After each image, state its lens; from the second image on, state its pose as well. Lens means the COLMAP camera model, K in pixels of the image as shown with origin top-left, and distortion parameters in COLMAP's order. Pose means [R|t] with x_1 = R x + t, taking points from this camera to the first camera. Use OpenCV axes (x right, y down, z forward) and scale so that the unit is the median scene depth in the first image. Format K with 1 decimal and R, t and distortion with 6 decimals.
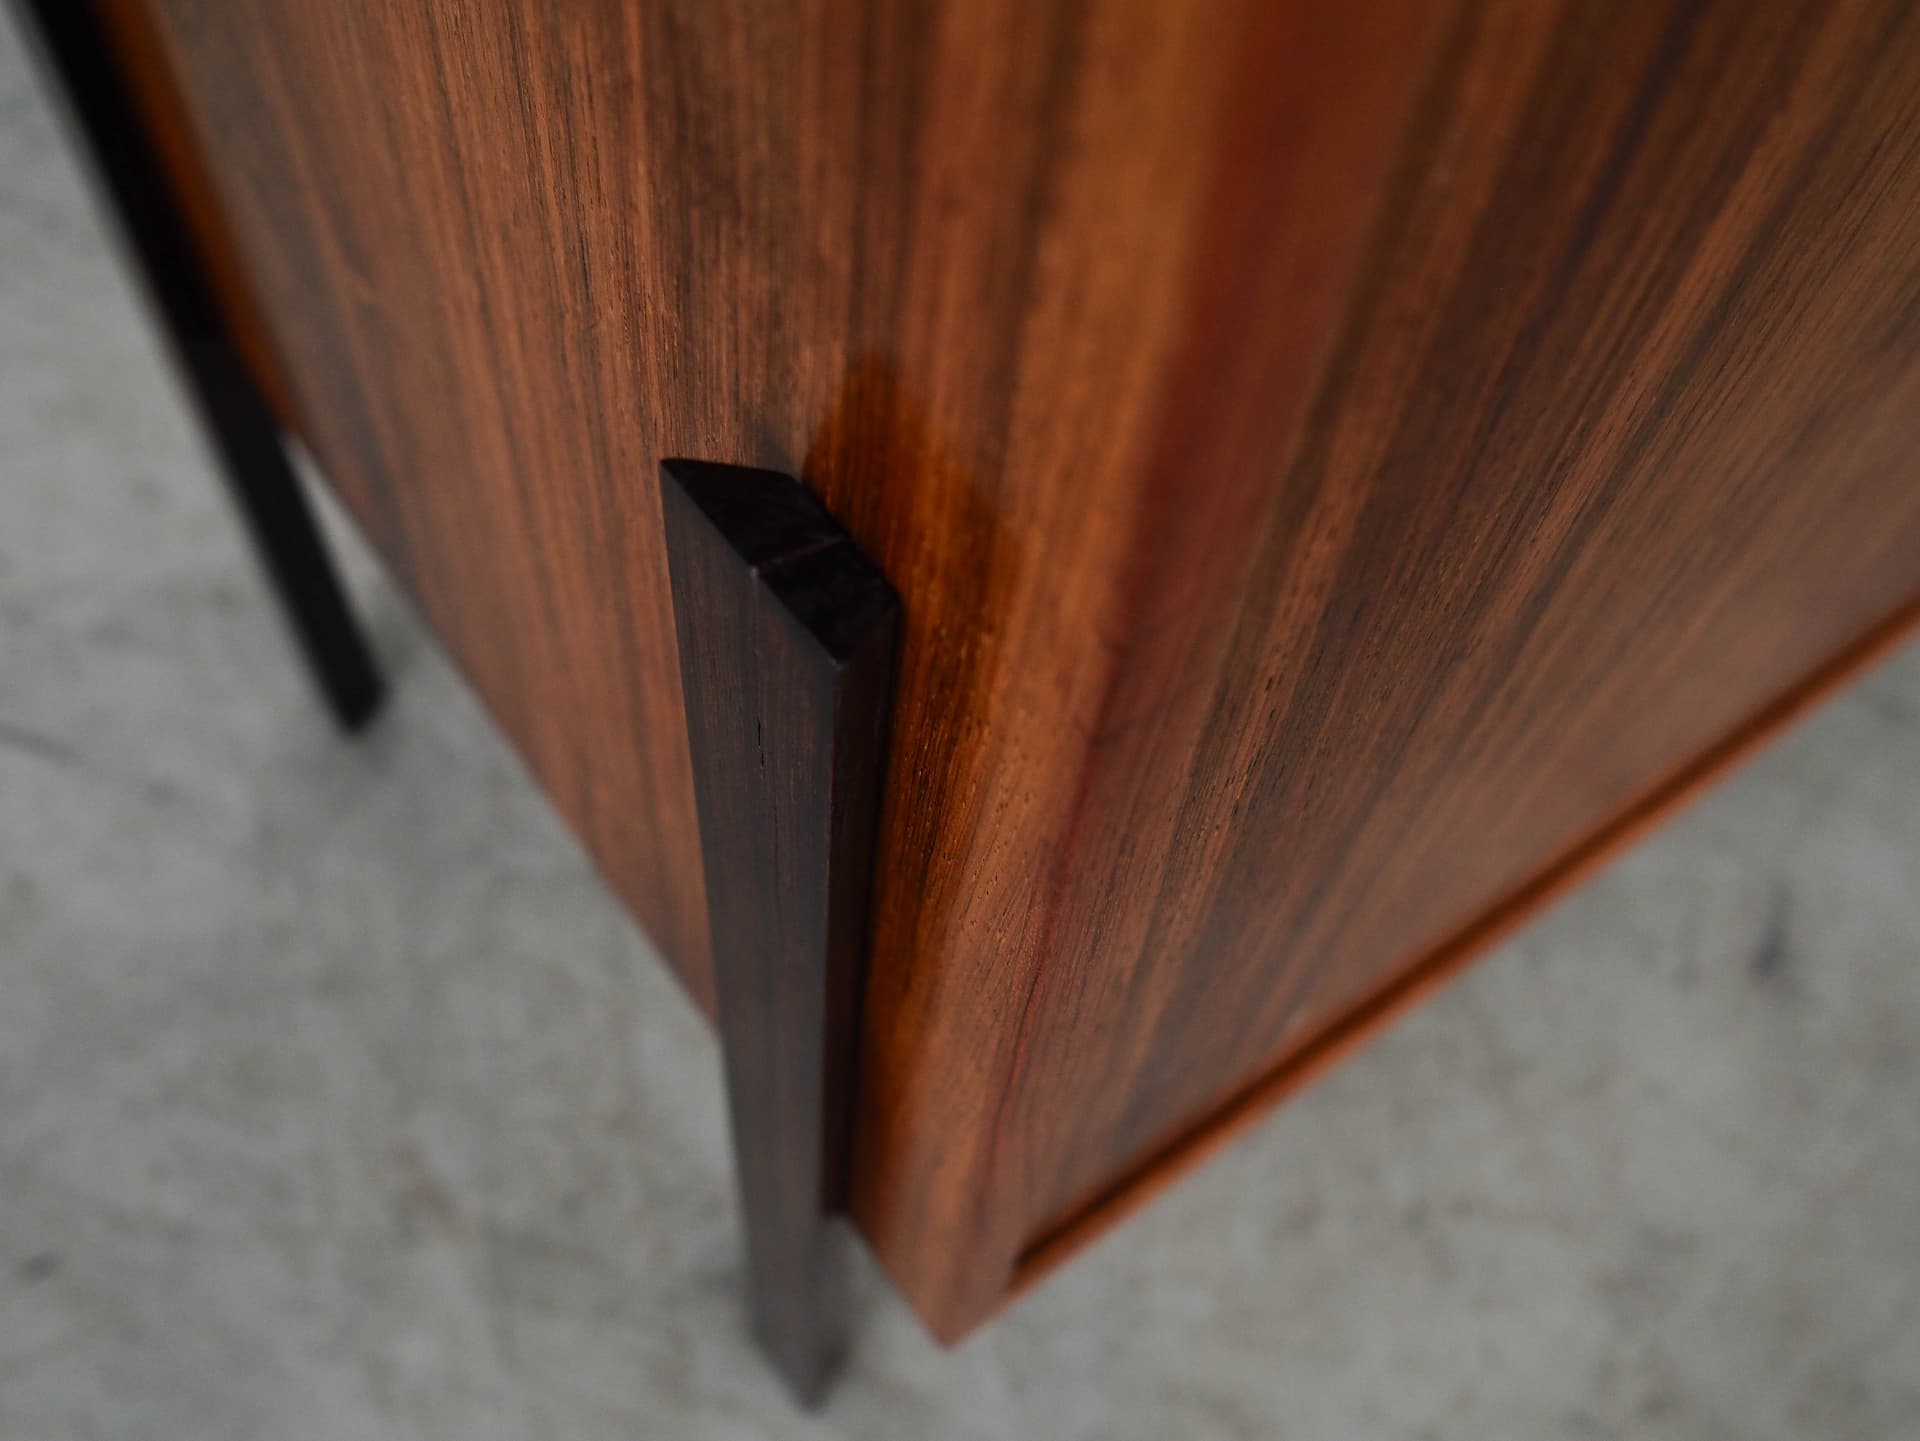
lens RADIAL K [[2150.0, 0, 982.5], [0, 2150.0, 776.4], [0, 0, 1]] dist [-0.052246, 0.000000]
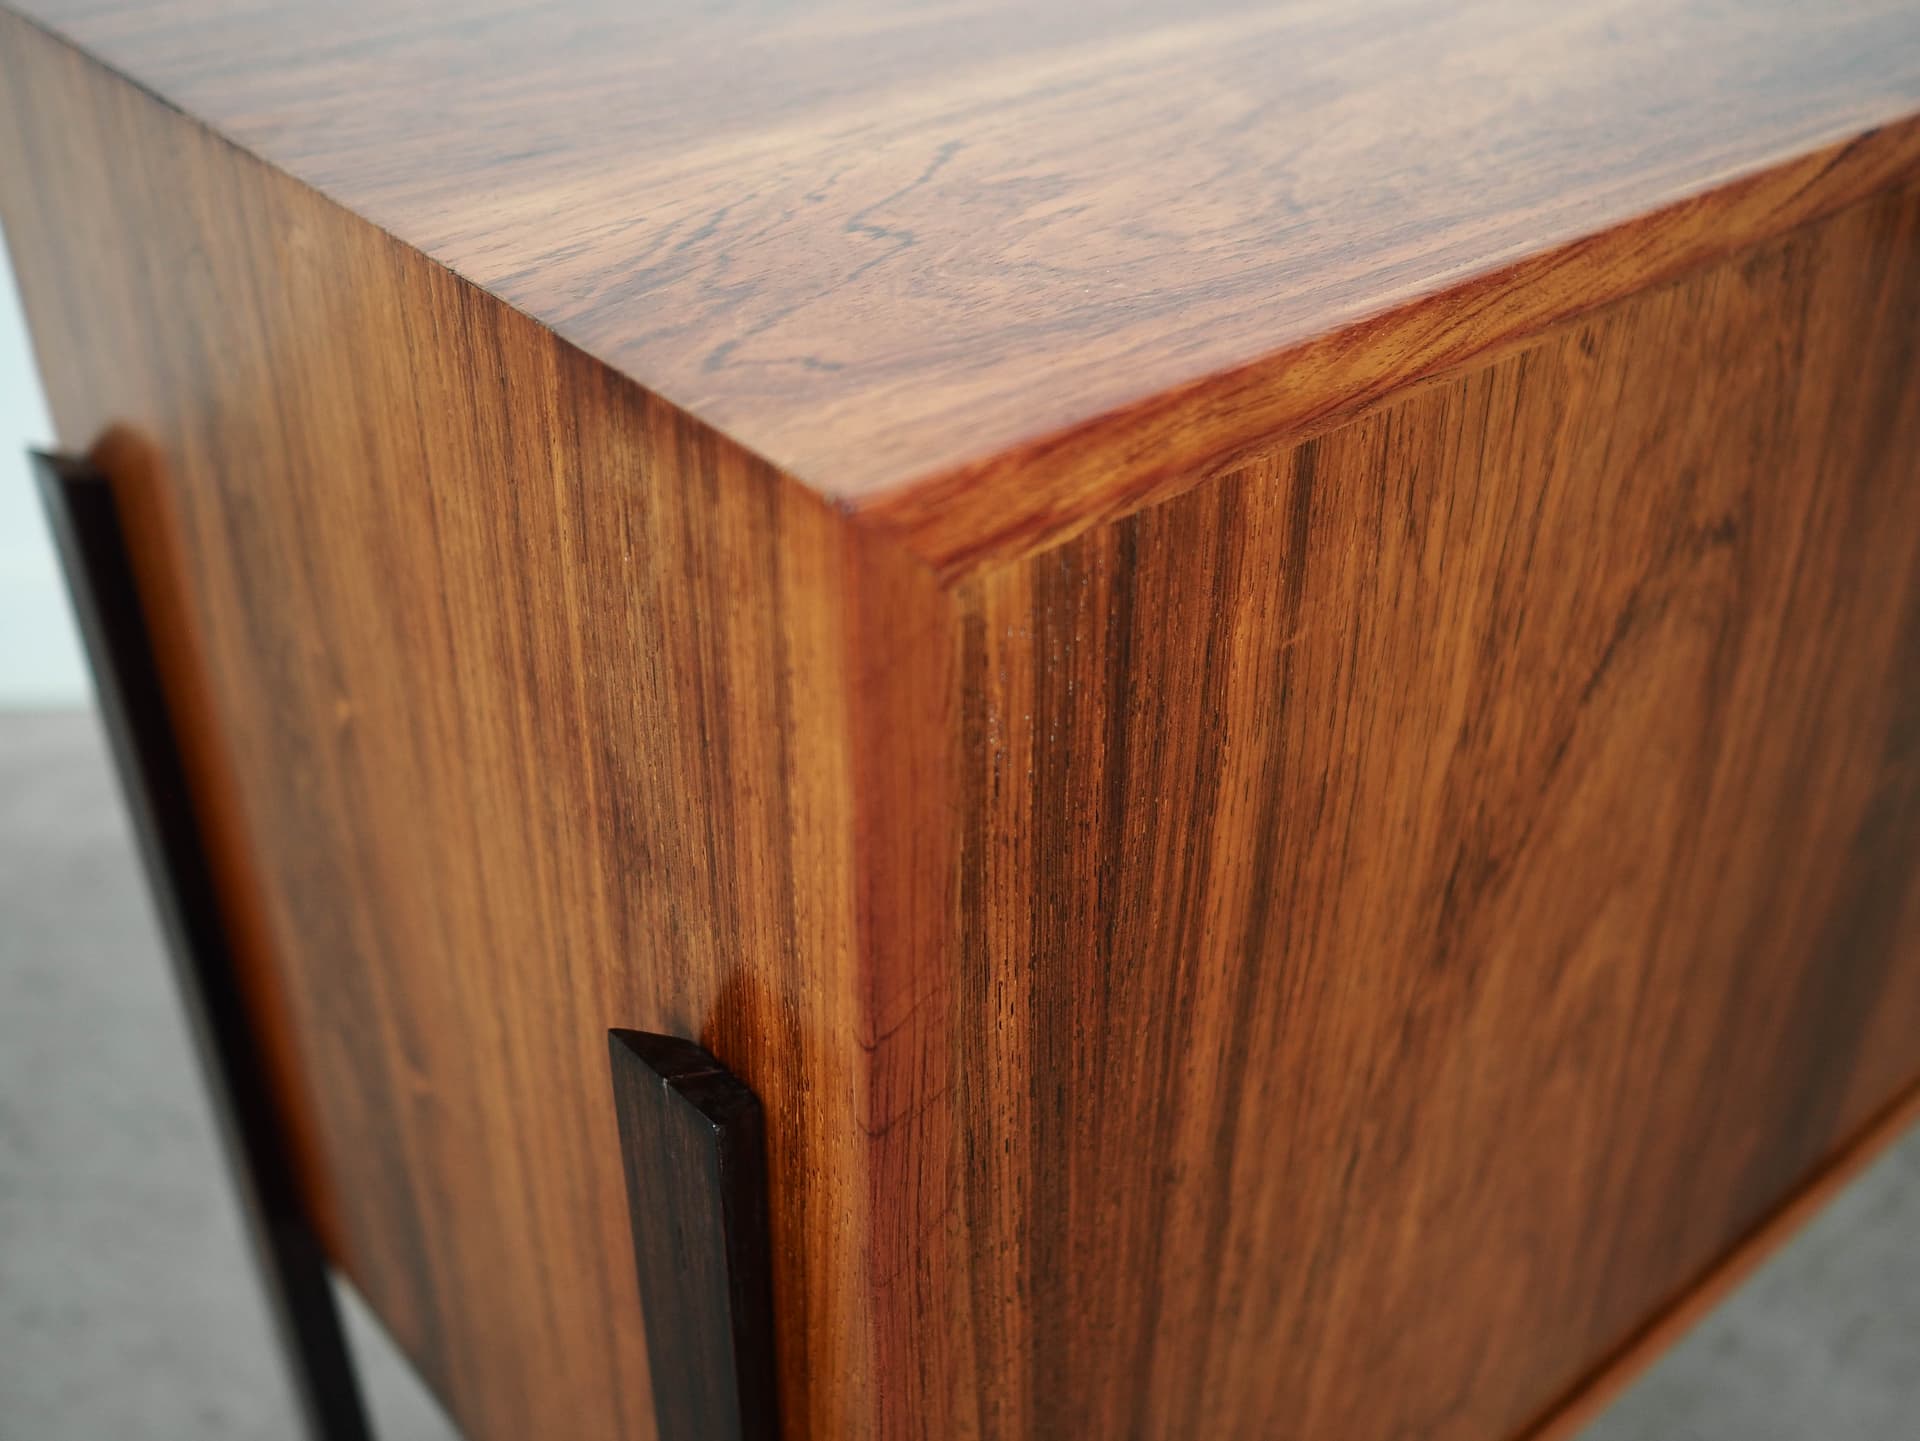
lens RADIAL K [[2027.4, 0, 994.8], [0, 2027.4, 692.2], [0, 0, 1]] dist [-0.038397, 0.000000]
pose [[0.995880, -0.086897, 0.025940, 0.110278], [0.087826, 0.852906, -0.514625, 0.402788], [0.022595, 0.514782, 0.857023, -0.384794]]
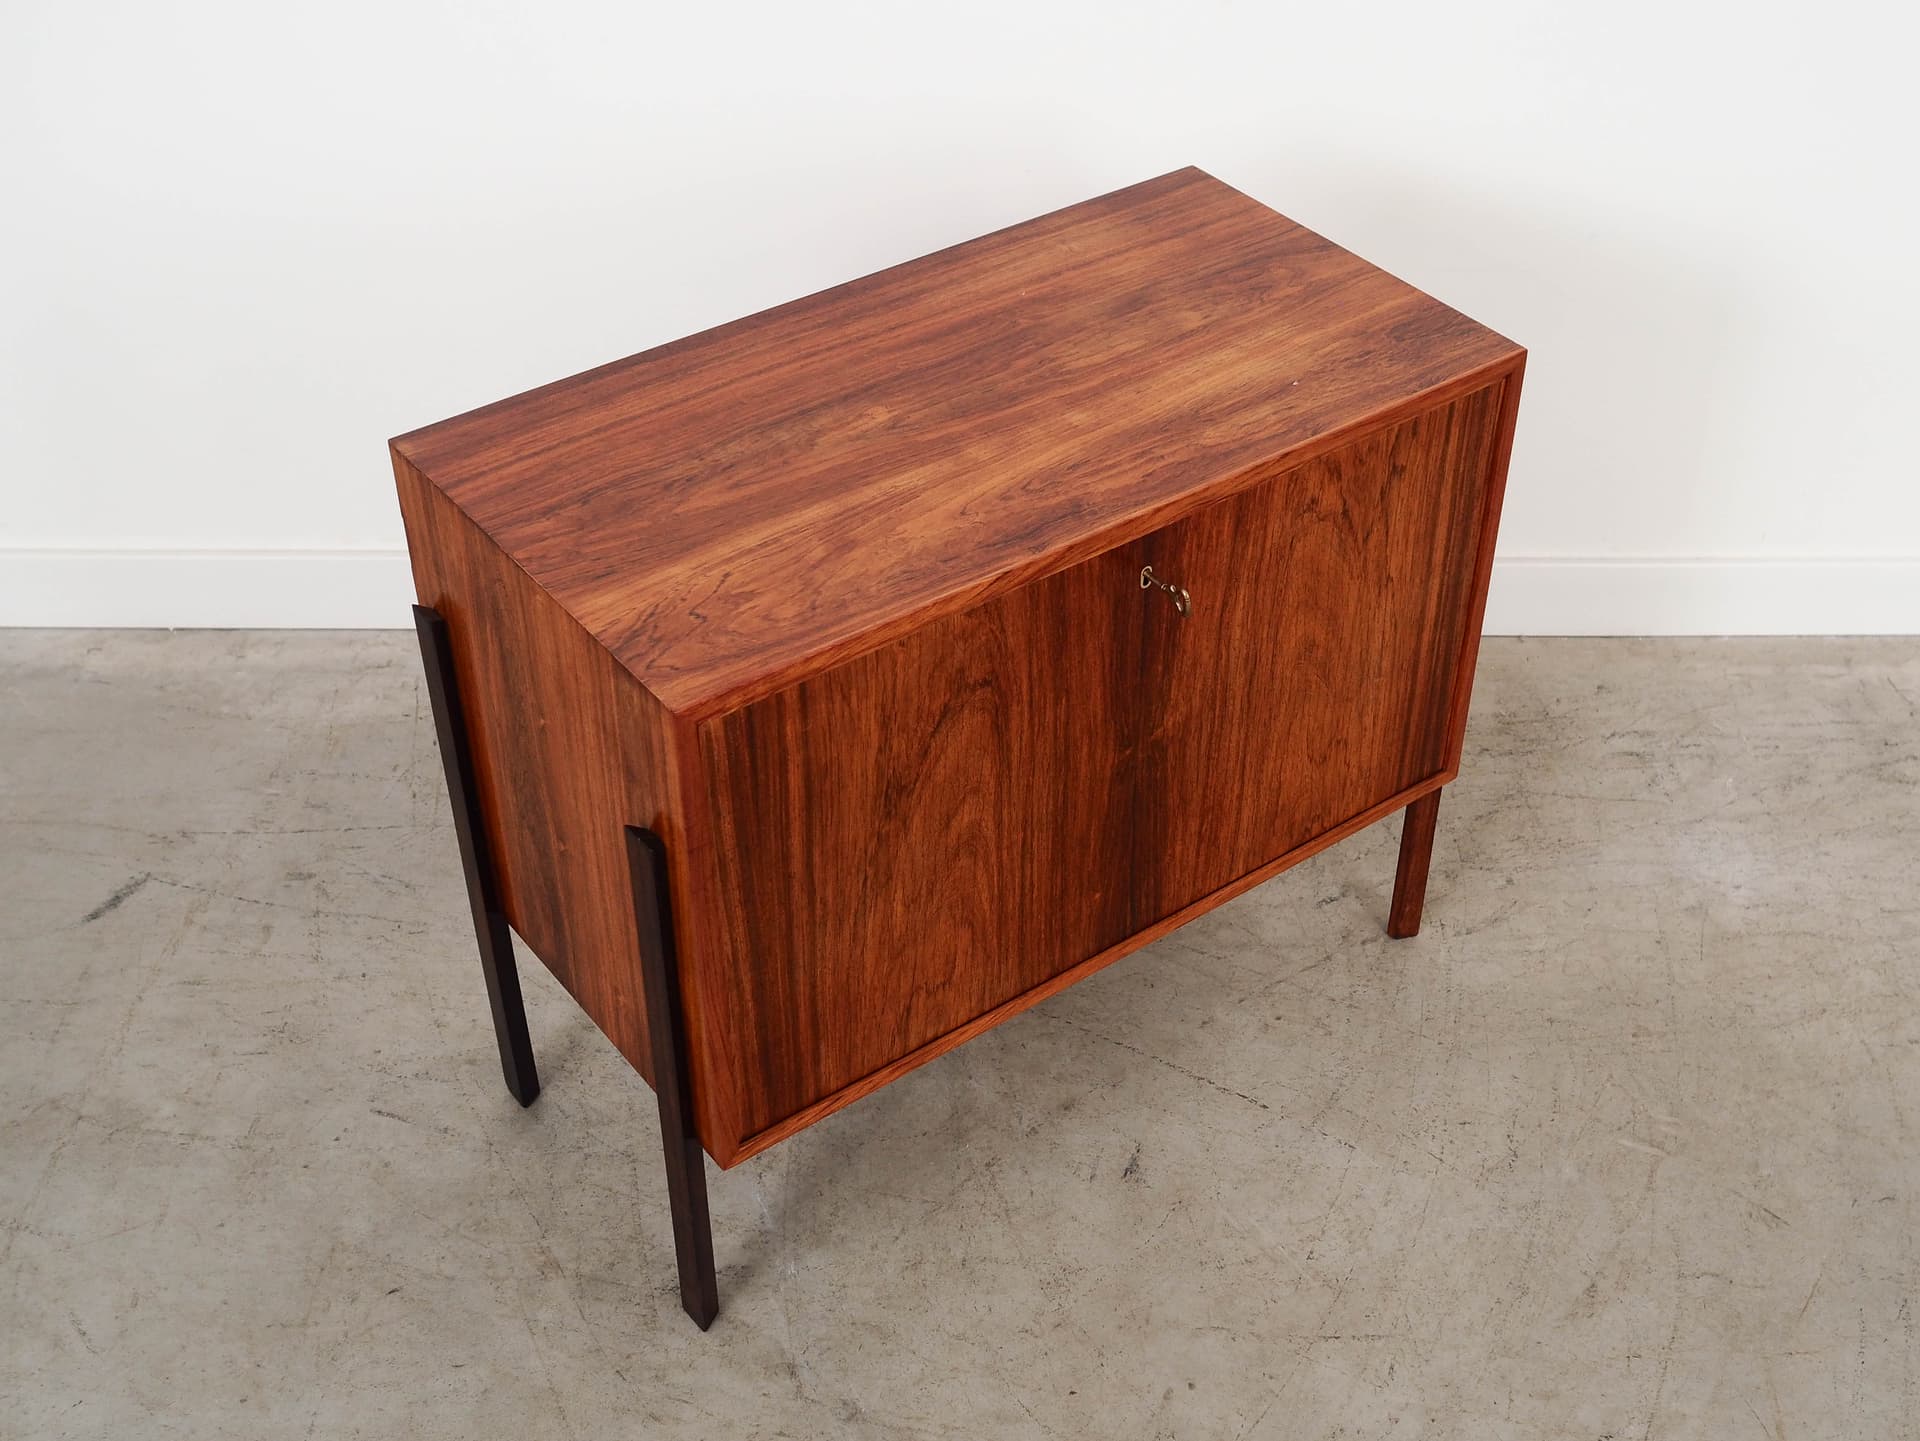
lens RADIAL K [[2314.6, 0, 1048.4], [0, 2314.6, 820.0], [0, 0, 1]] dist [-0.023392, 0.000000]
pose [[0.998565, -0.052086, -0.012421, 1.000567], [0.042831, 0.916168, -0.398500, 2.215204], [0.032136, 0.397396, 0.917084, -4.390213]]
